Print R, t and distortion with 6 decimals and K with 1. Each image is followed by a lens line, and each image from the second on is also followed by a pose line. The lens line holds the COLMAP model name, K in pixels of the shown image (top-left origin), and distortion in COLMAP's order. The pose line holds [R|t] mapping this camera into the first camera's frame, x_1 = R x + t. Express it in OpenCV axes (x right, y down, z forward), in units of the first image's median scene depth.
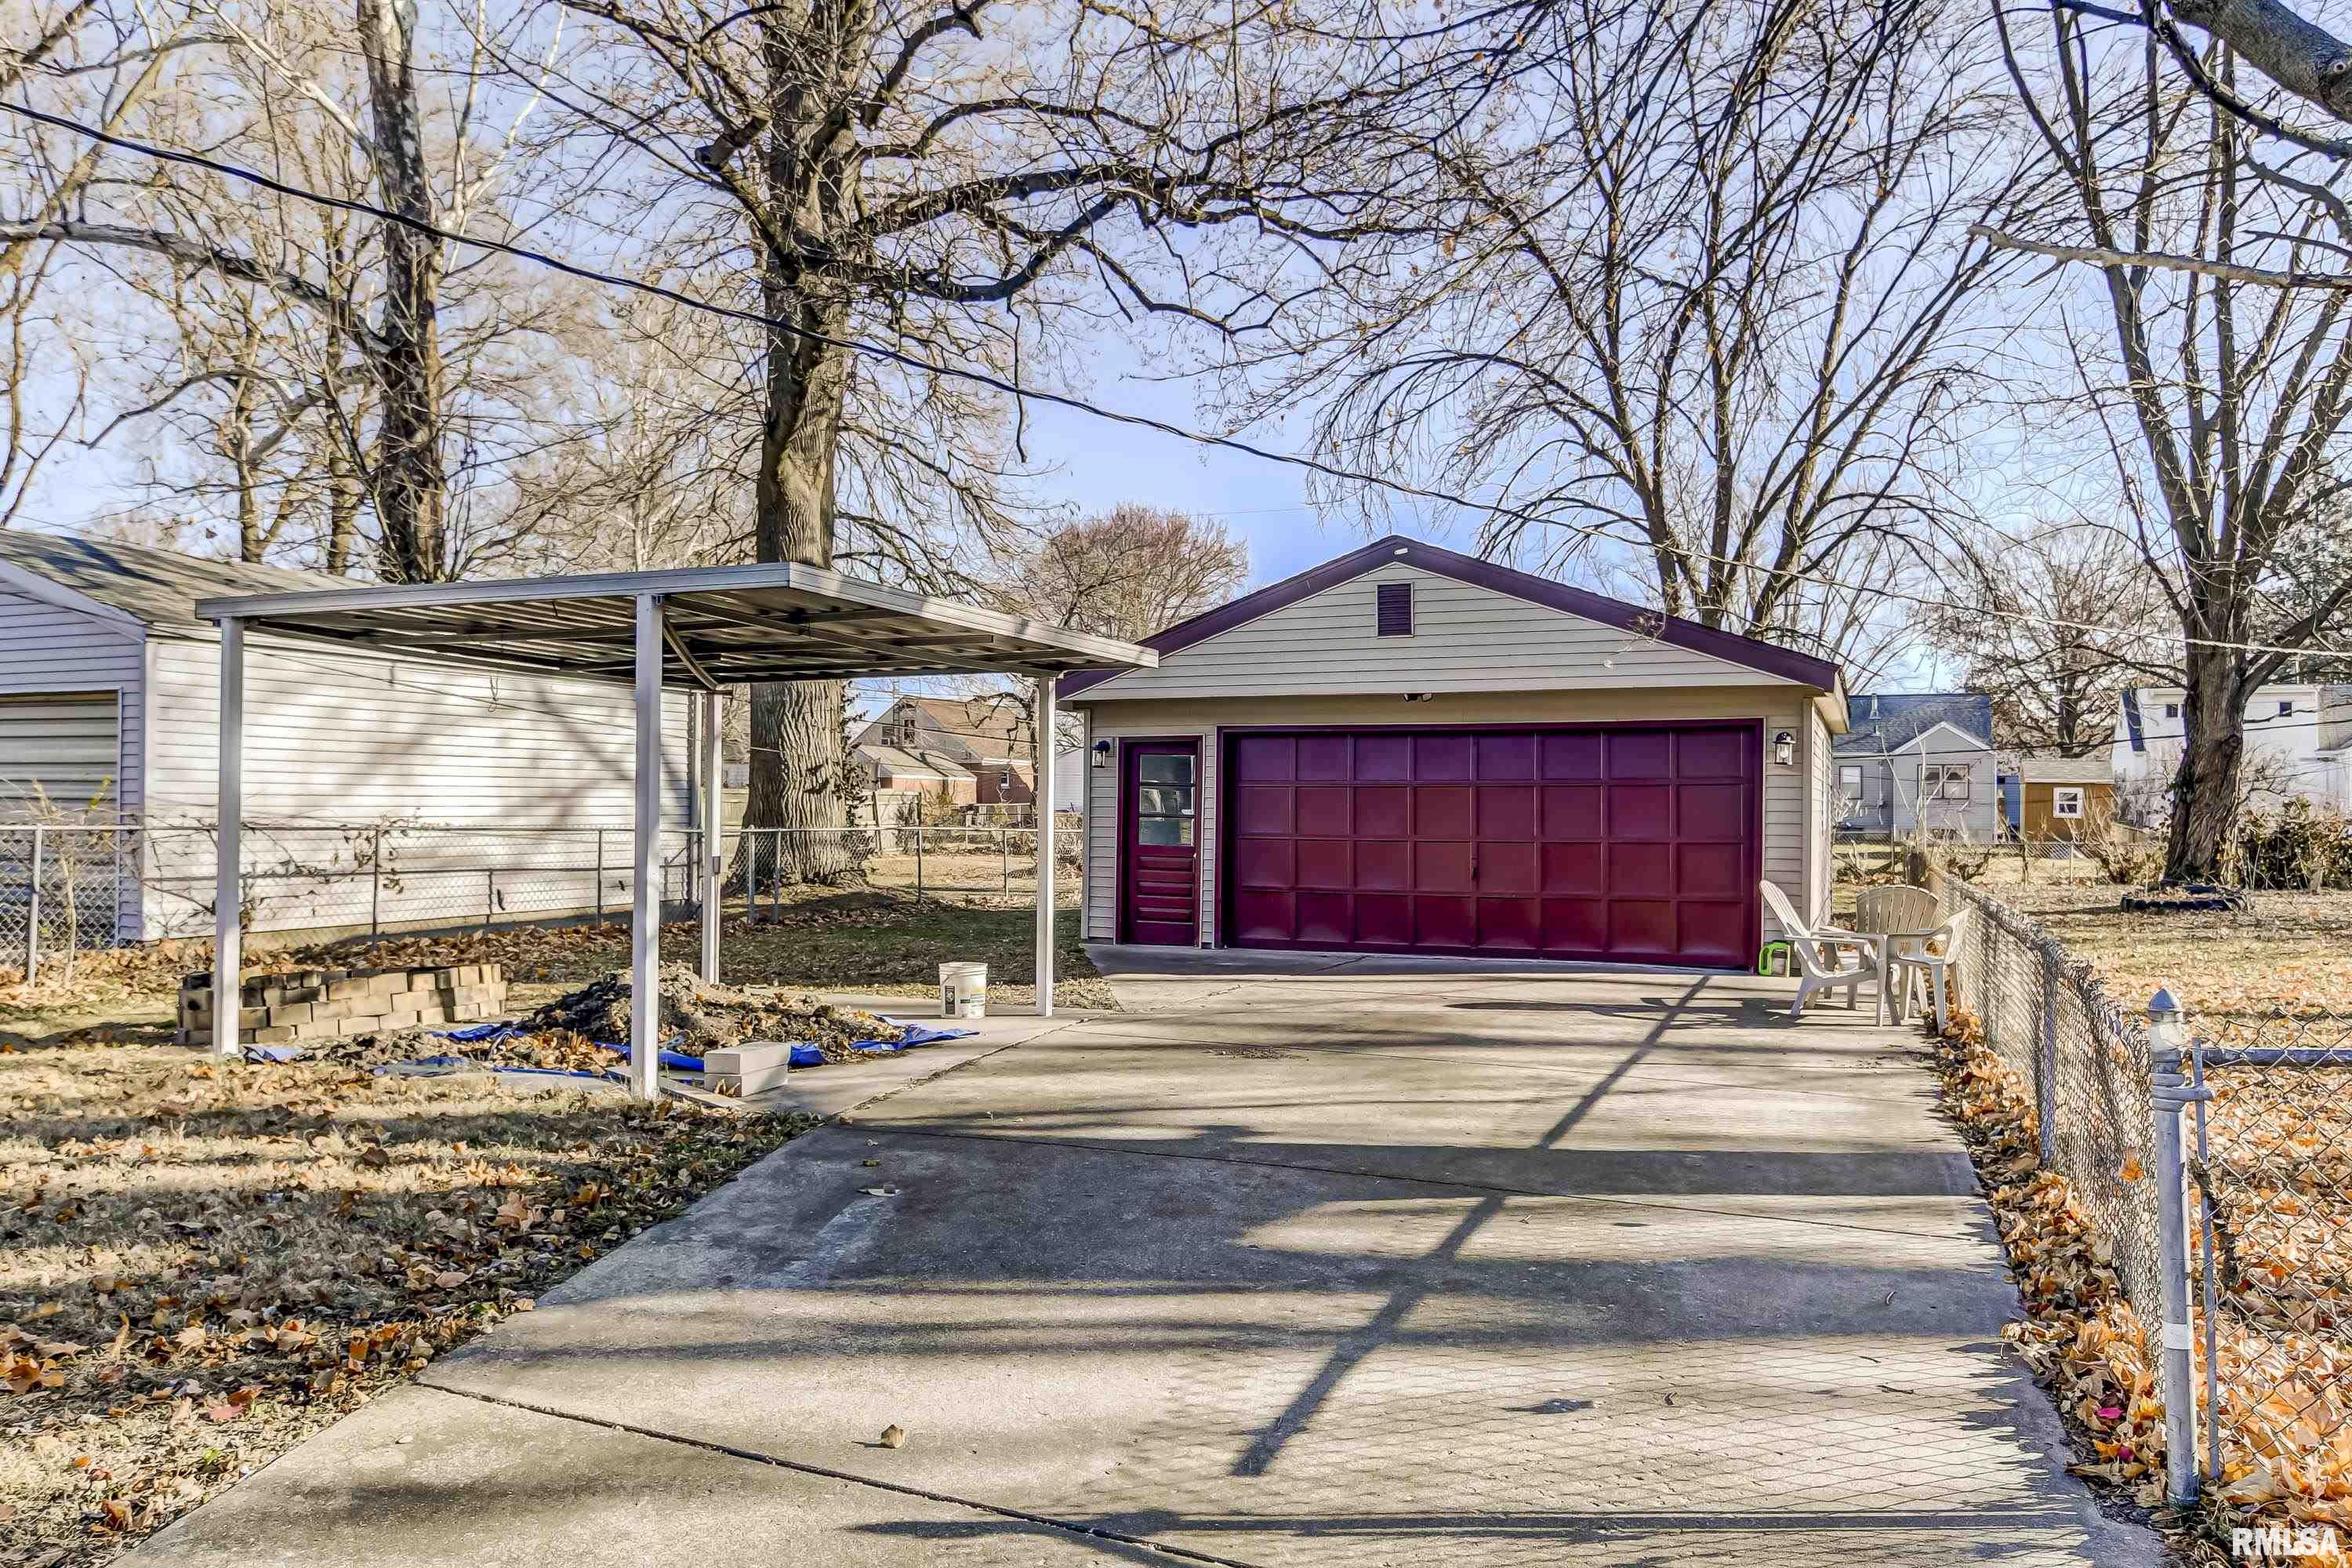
lens RADIAL K [[1622.1, 0, 1136.0], [0, 1622.1, 786.4], [0, 0, 1]] dist [0.016533, 0.001176]
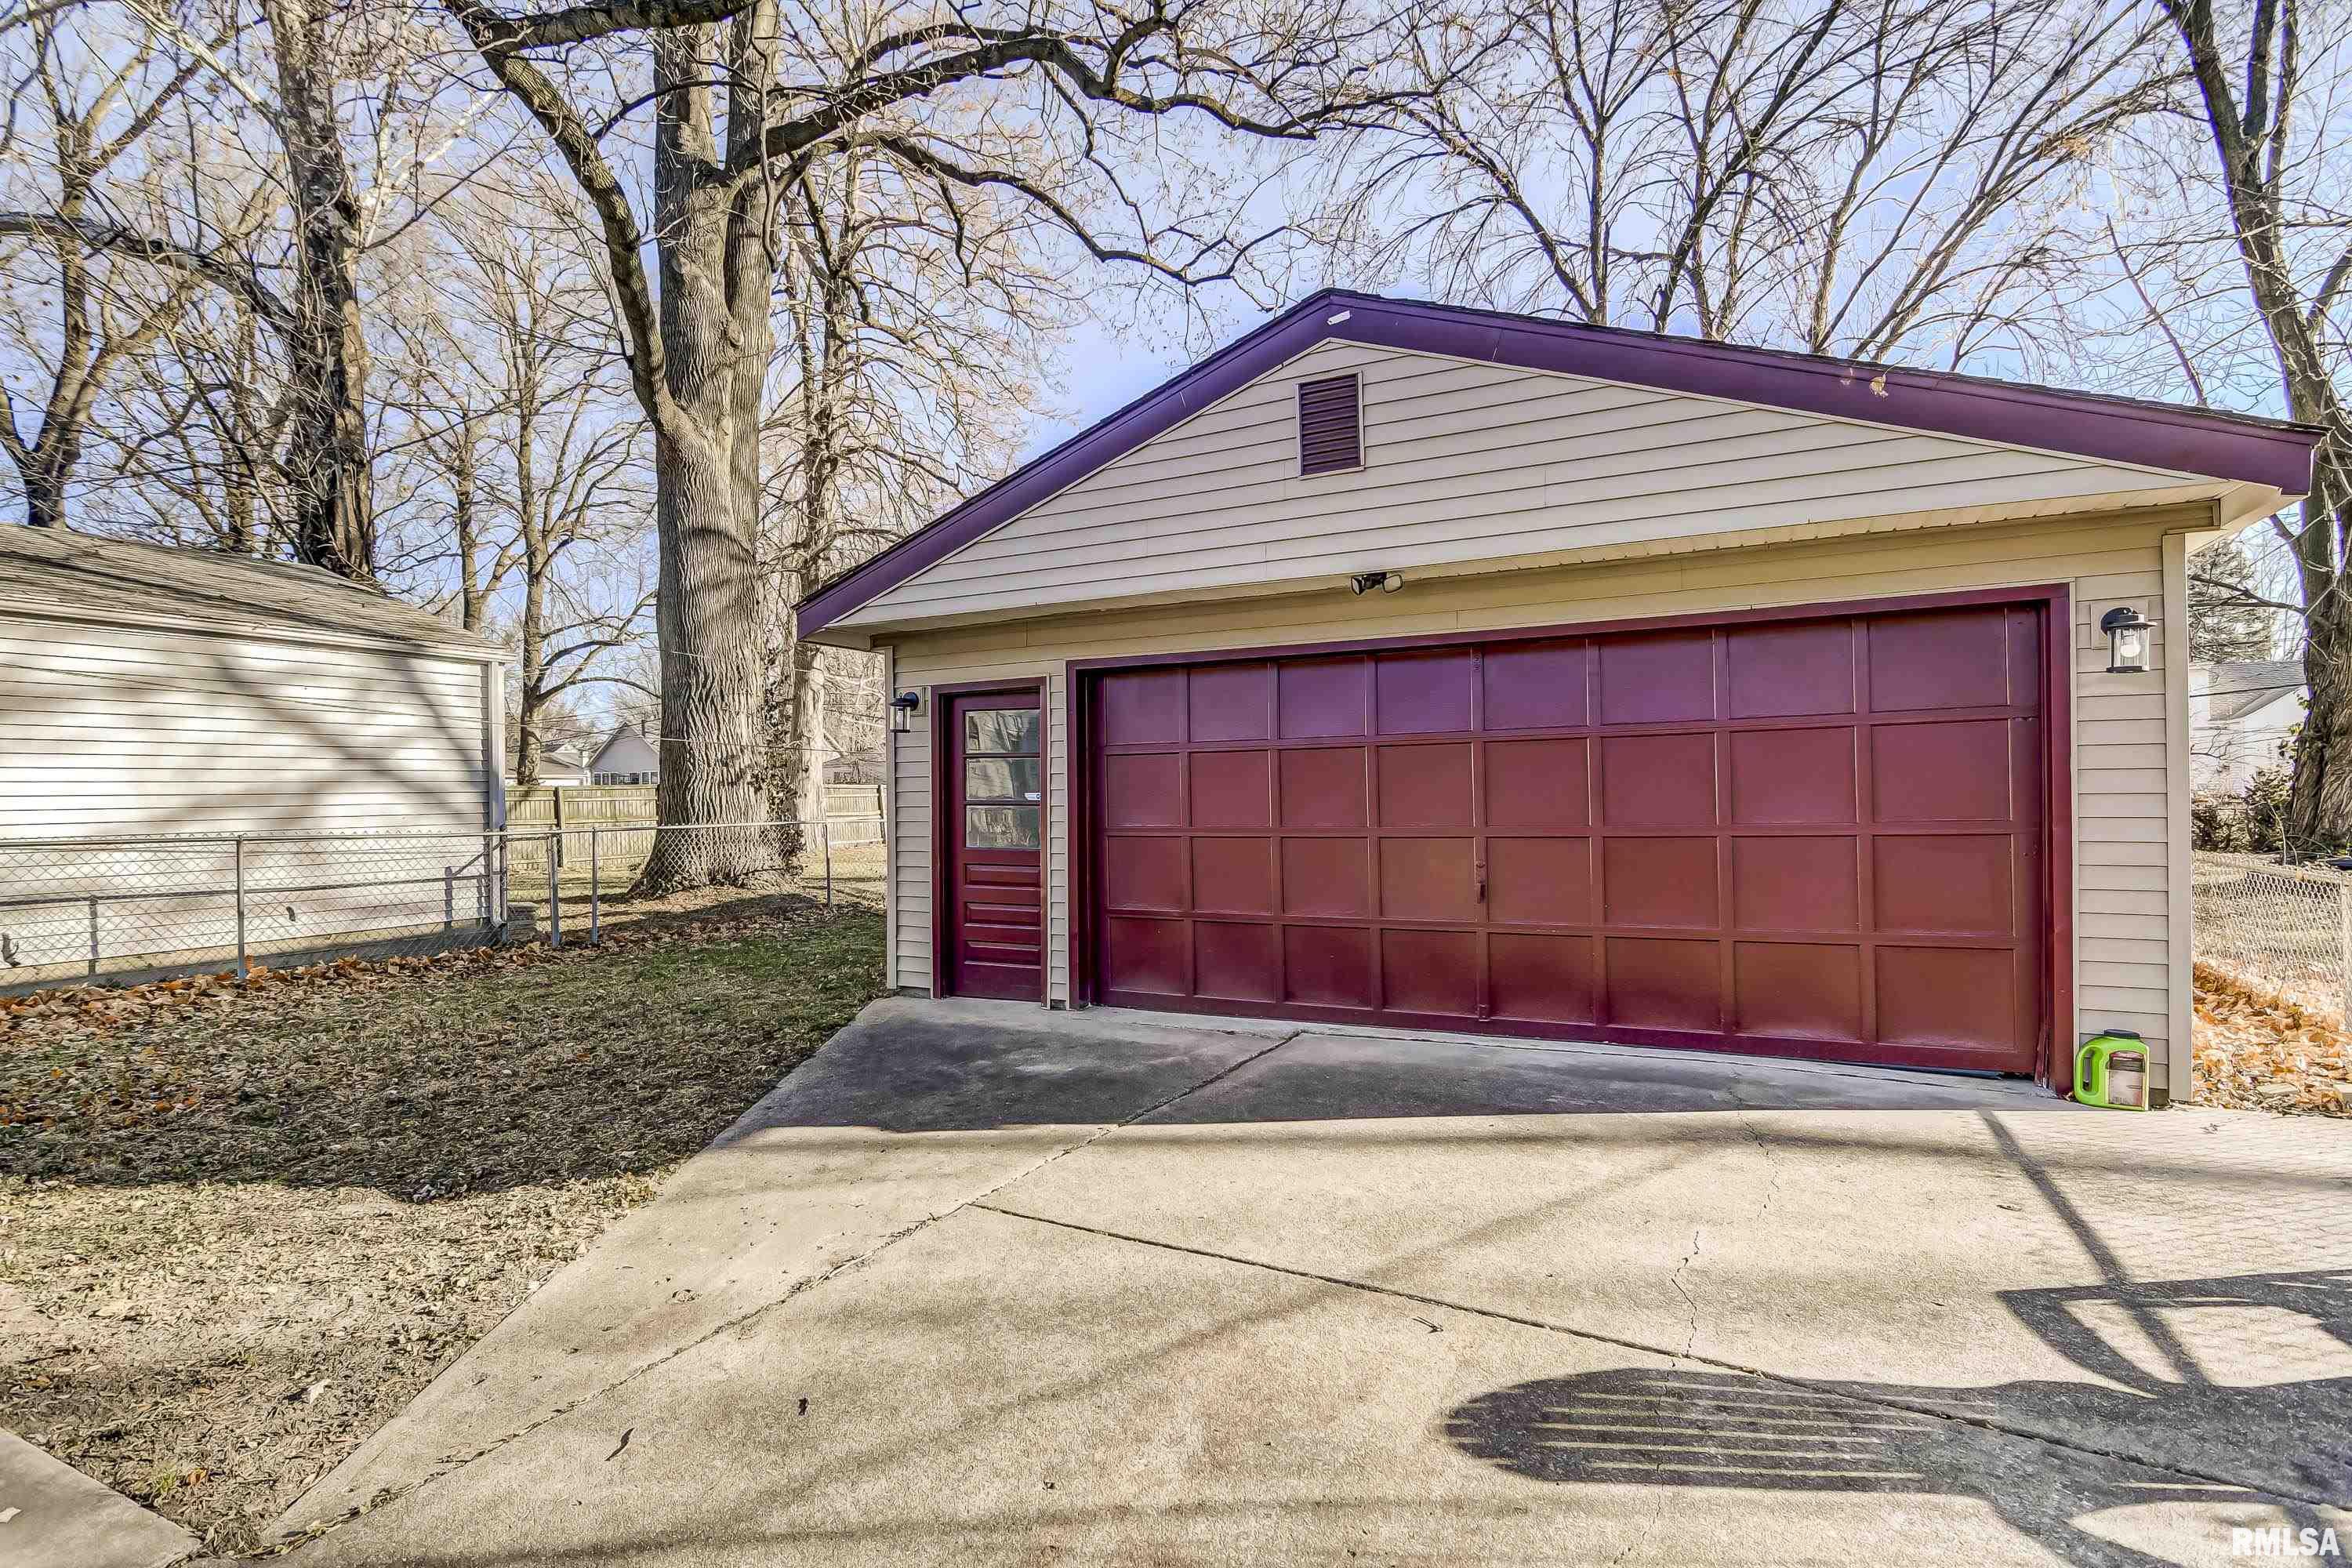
lens RADIAL K [[1150.8, 0, 1164.0], [0, 1150.8, 793.2], [0, 0, 1]] dist [0.015367, -0.012607]
pose [[0.998934, -0.021174, -0.041011, 0.102532], [0.021614, 0.999713, 0.010310, 0.010740], [0.040781, -0.011186, 0.999105, 0.531350]]
